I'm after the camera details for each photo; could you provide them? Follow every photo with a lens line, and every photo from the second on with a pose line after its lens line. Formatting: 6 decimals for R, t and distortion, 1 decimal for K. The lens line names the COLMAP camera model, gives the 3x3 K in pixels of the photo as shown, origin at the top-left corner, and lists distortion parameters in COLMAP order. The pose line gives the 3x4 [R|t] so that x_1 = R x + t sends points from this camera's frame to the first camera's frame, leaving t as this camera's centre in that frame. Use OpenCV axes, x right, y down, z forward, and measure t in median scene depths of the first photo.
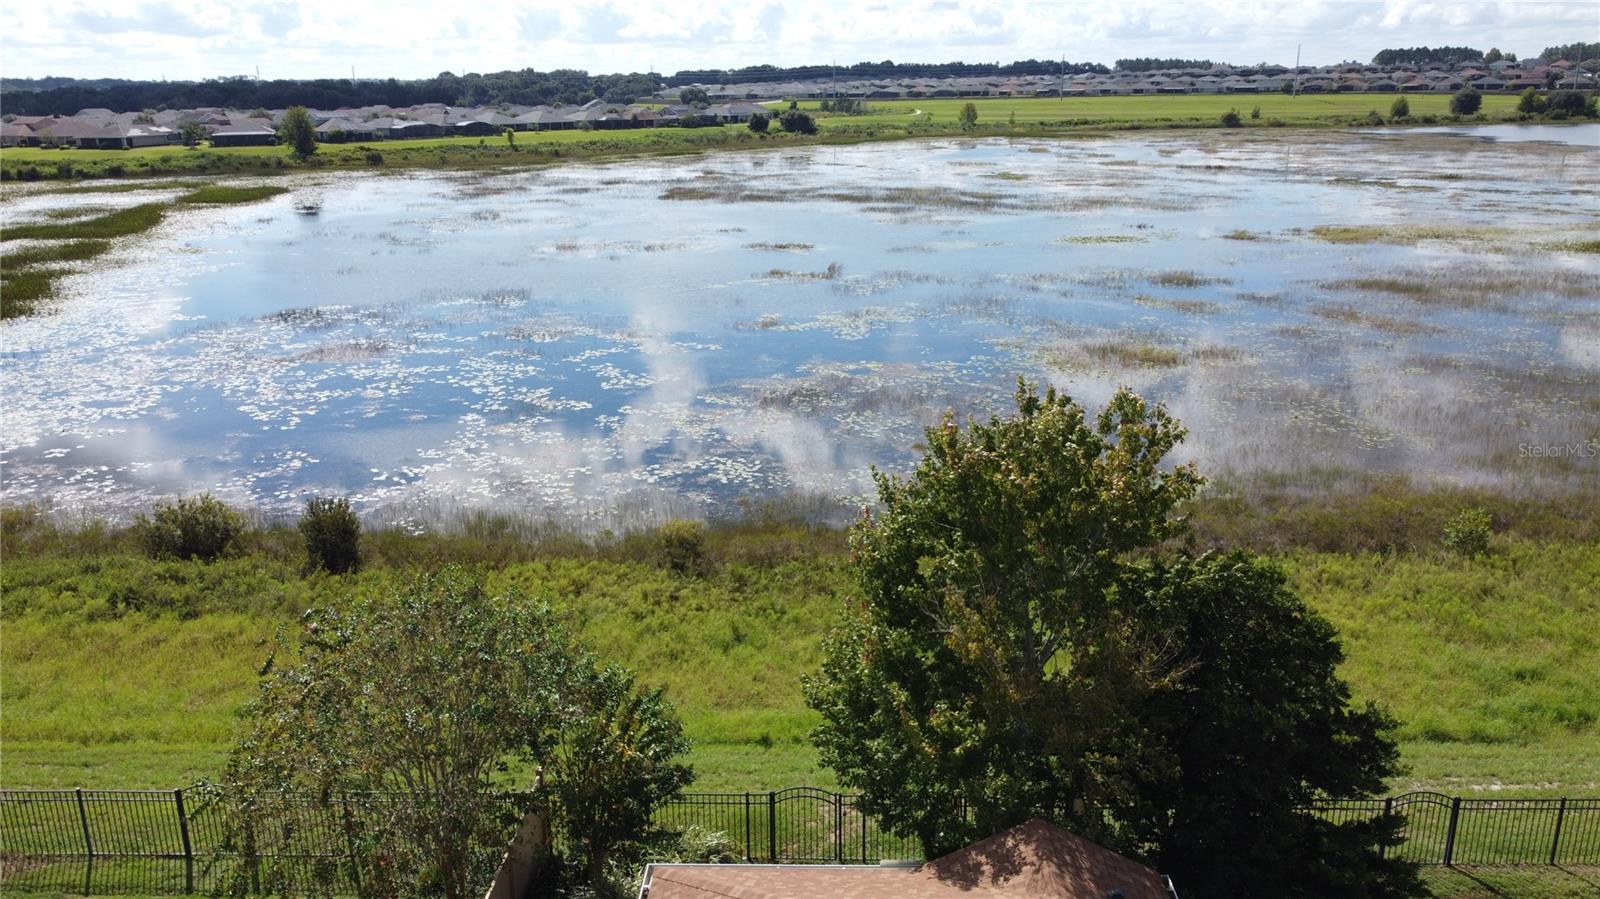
lens RADIAL K [[1208.8, 0, 801.8], [0, 1208.8, 454.8], [0, 0, 1]] dist [0.003477, -0.012261]
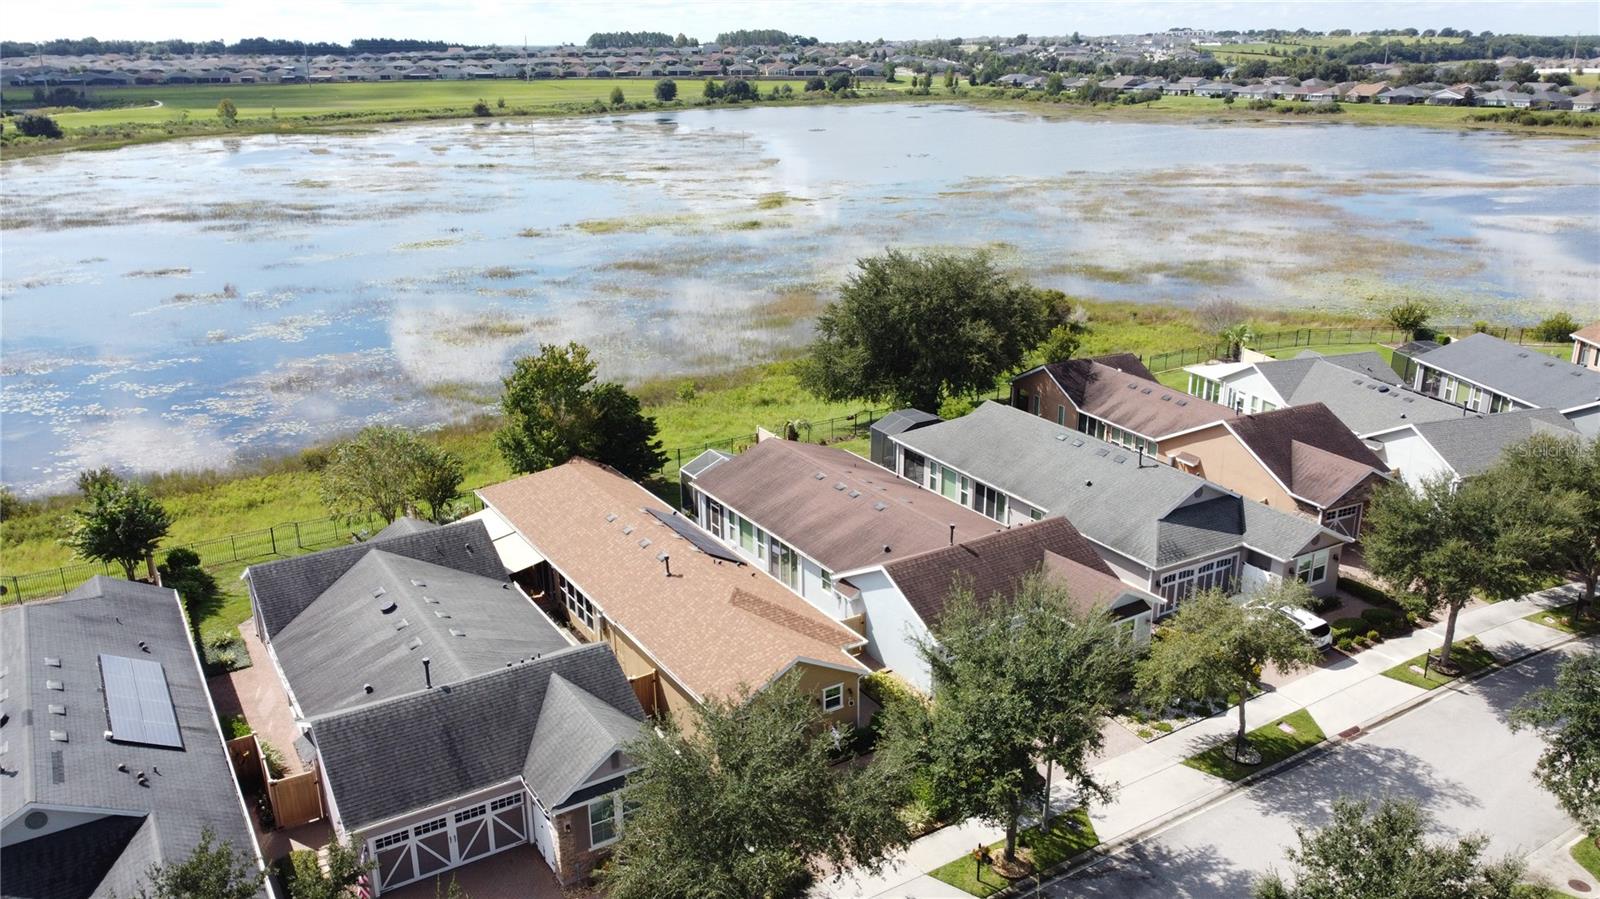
lens RADIAL K [[1208.8, 0, 797.4], [0, 1208.8, 451.1], [0, 0, 1]] dist [0.003477, -0.012261]
pose [[0.832635, -0.171587, 0.526571, -0.095819], [0.160062, 0.984776, 0.067801, 0.011135], [-0.530188, 0.027831, 0.847423, -0.203131]]
